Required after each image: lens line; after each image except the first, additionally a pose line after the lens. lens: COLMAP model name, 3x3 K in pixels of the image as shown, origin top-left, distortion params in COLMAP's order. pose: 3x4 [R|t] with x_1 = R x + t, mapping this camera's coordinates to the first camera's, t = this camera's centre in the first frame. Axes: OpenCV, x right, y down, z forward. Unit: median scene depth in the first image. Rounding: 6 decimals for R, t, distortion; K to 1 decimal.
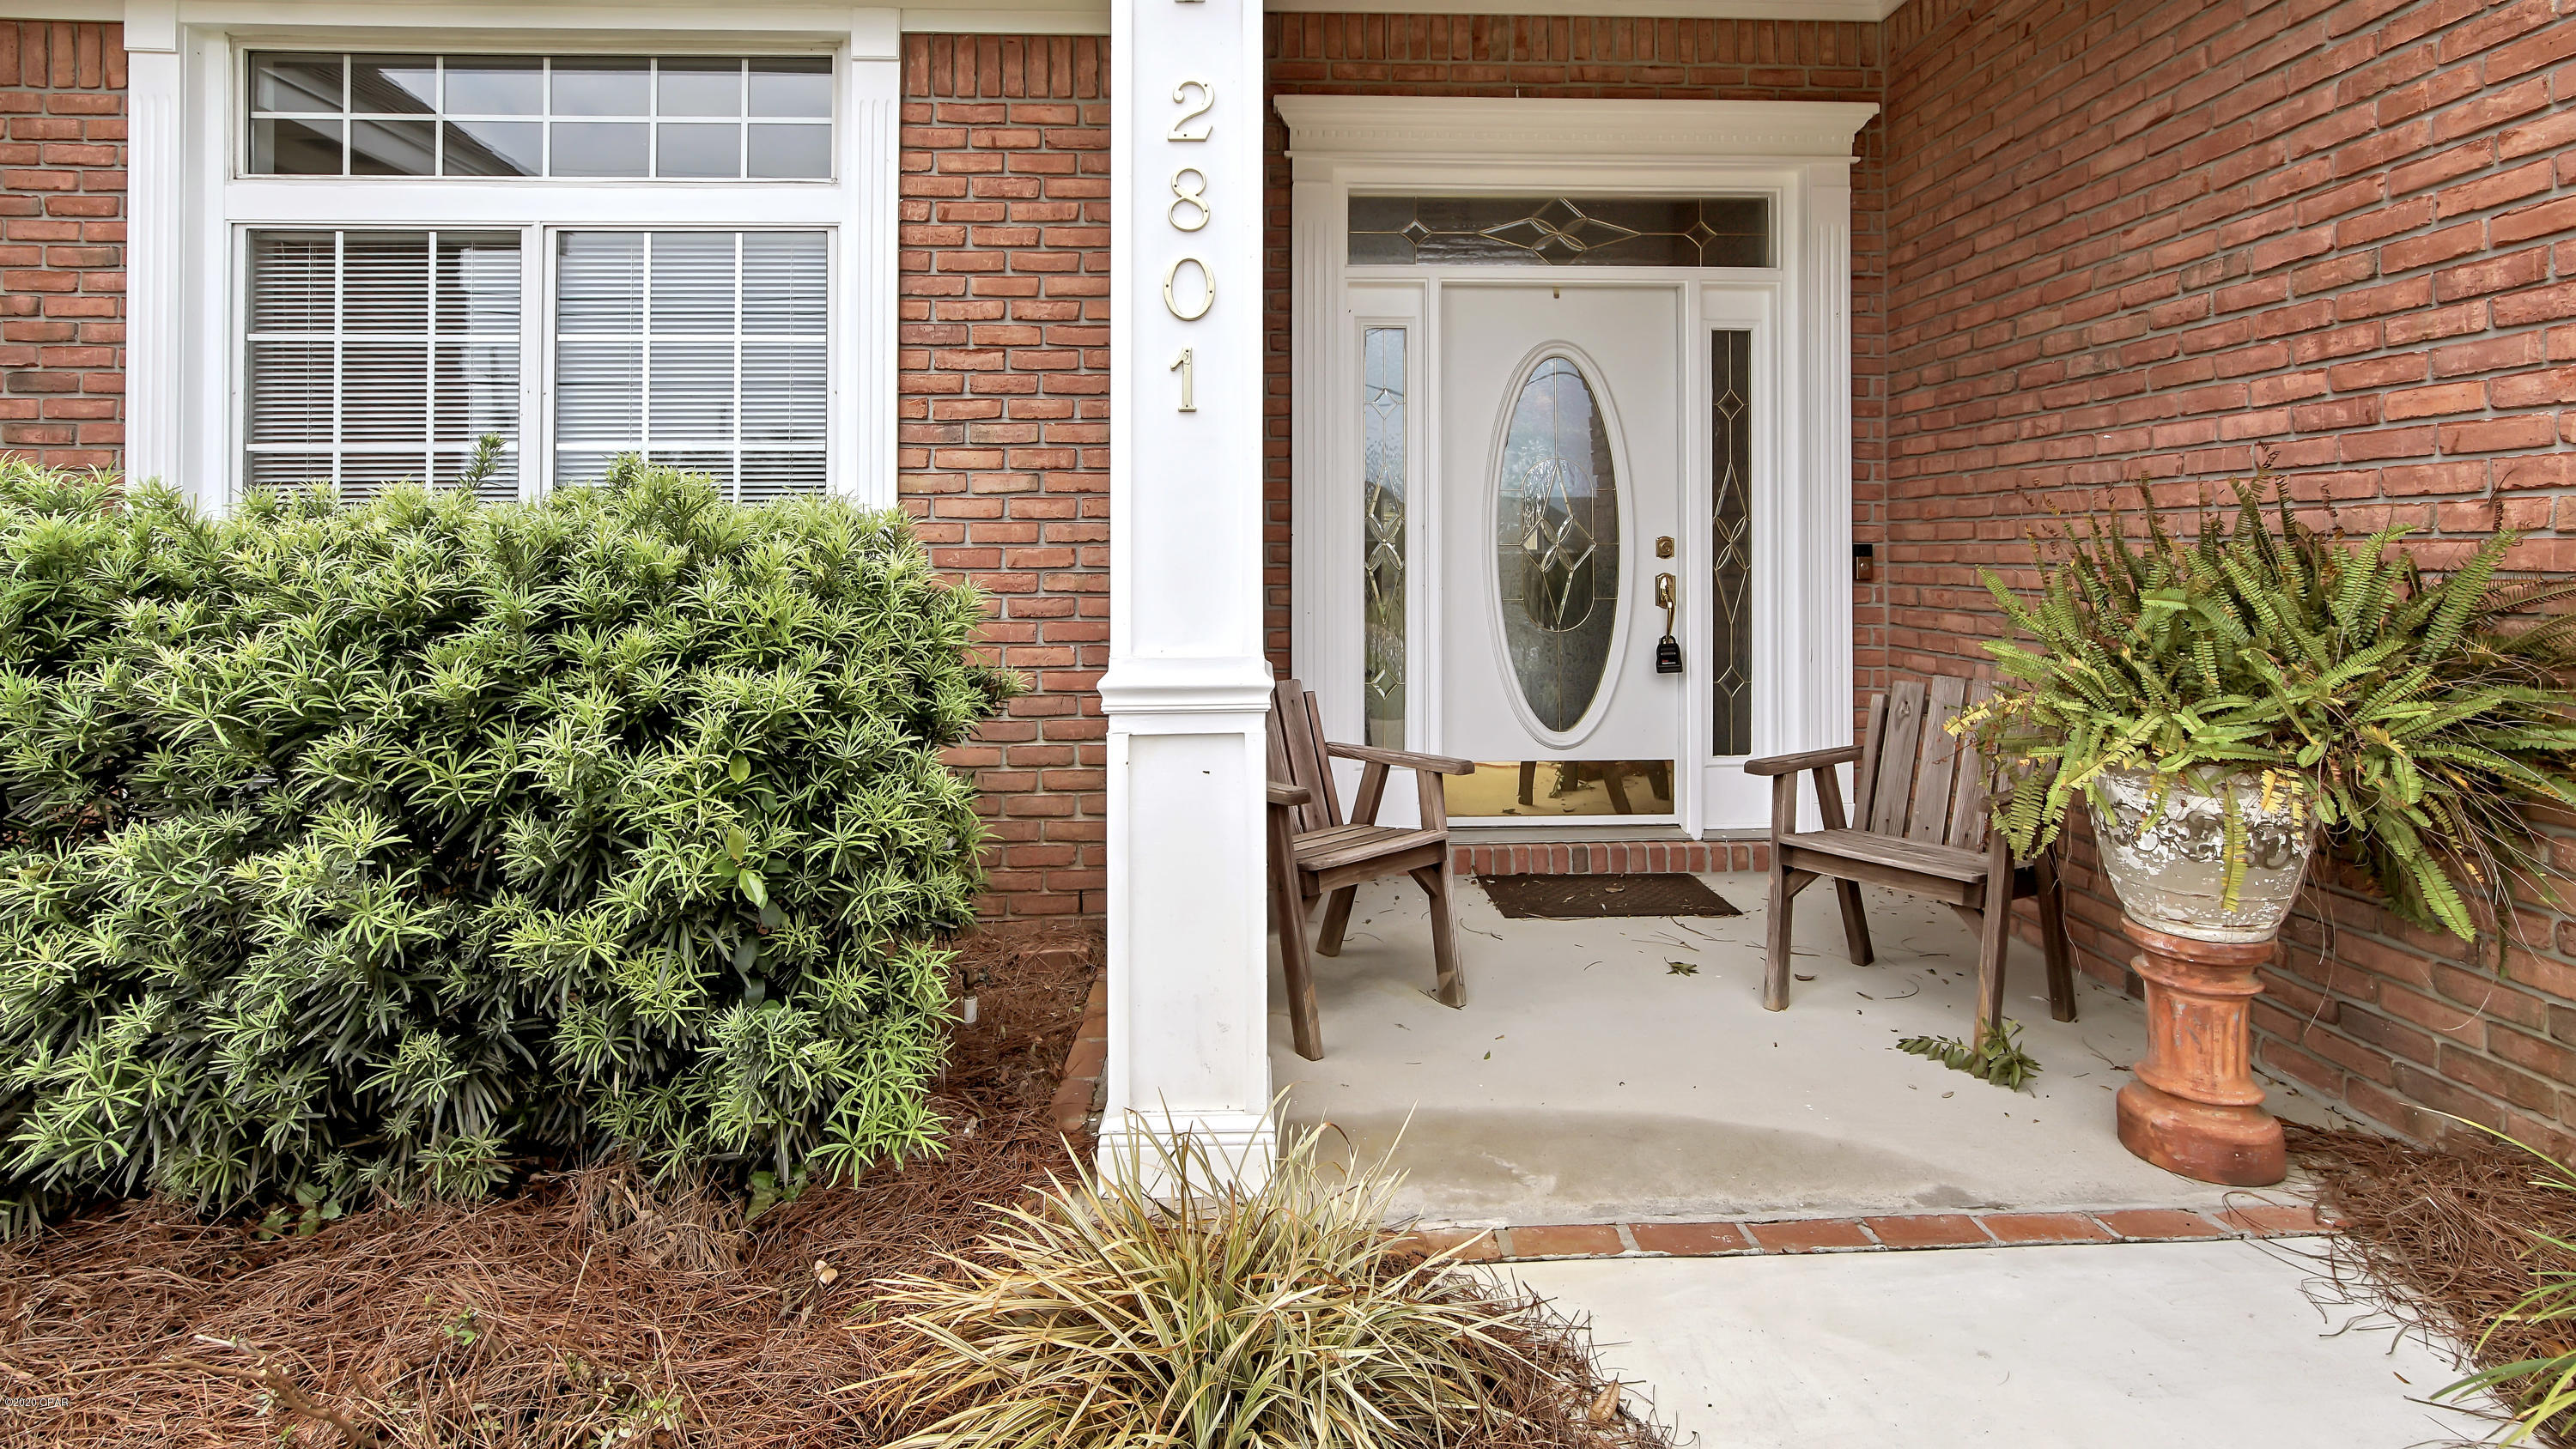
lens RADIAL K [[1178.8, 0, 1288.0], [0, 1178.8, 724.5], [0, 0, 1]] dist [-0.028910, 0.000643]
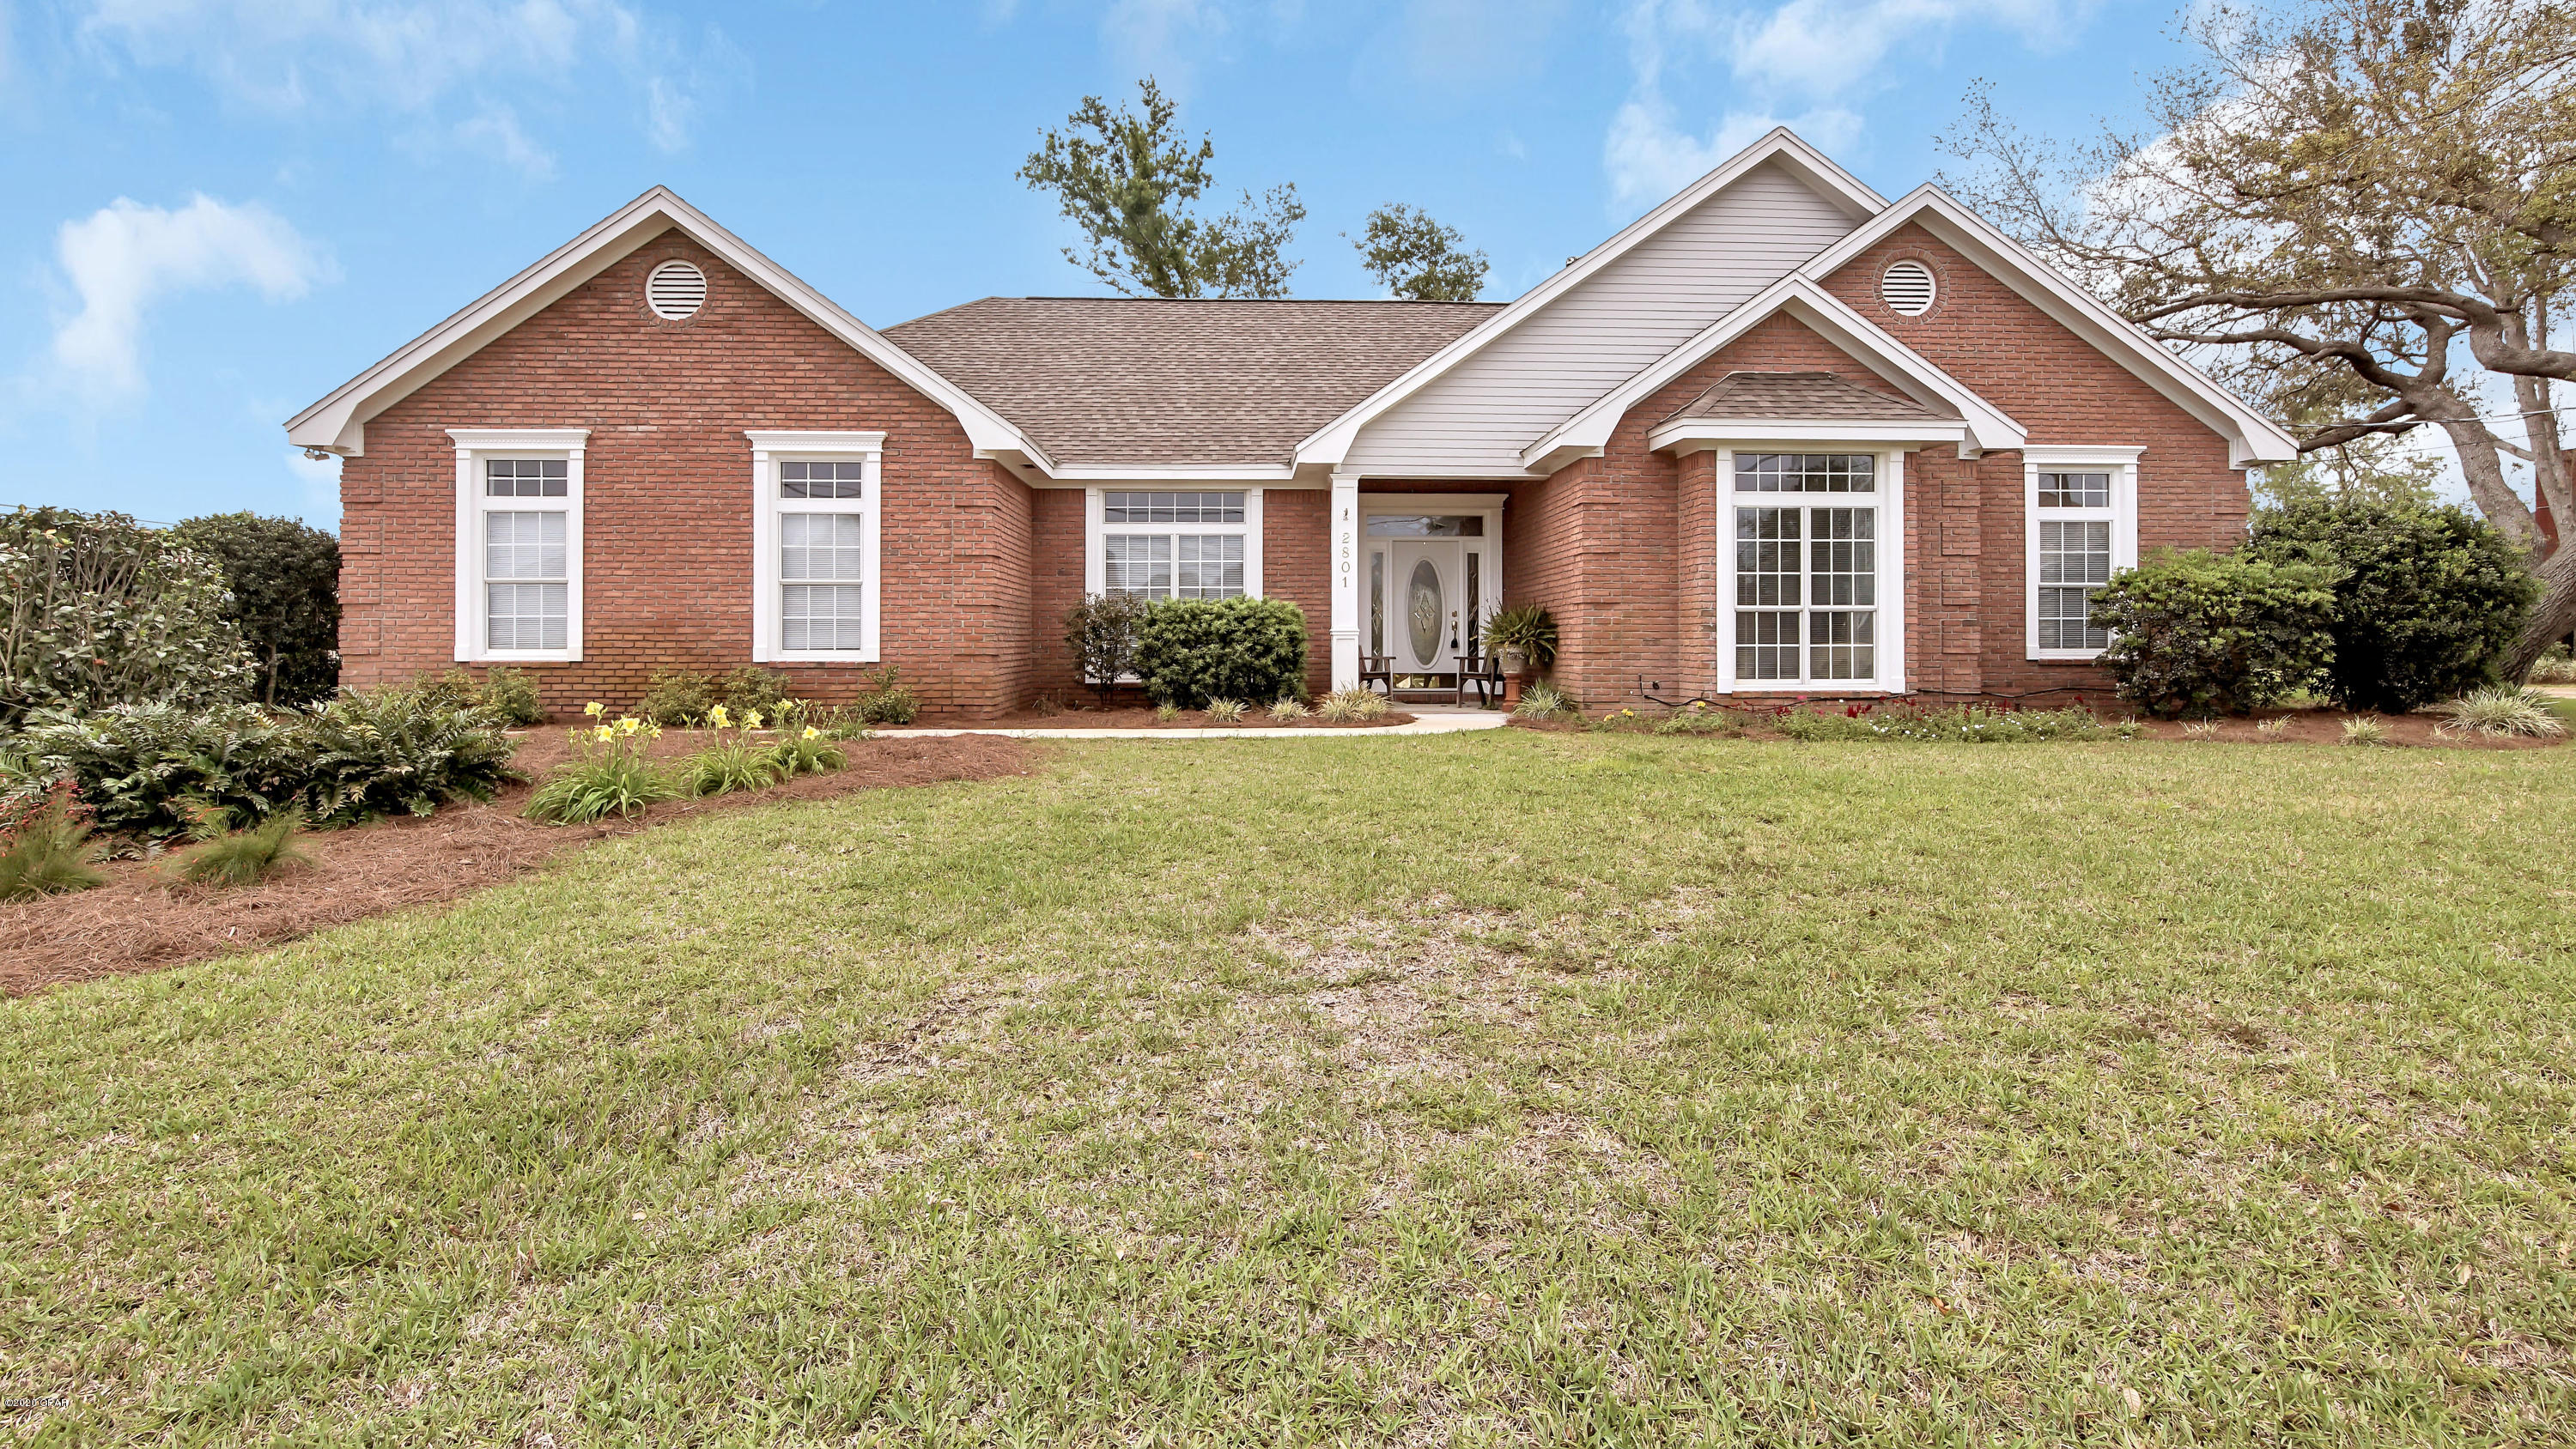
lens RADIAL K [[1178.8, 0, 1288.0], [0, 1178.8, 724.5], [0, 0, 1]] dist [-0.028910, 0.000643]
pose [[0.999571, -0.000359, 0.029280, -0.362549], [0.002866, 0.996322, -0.085638, 0.614808], [-0.029142, 0.085685, 0.995896, -3.175941]]
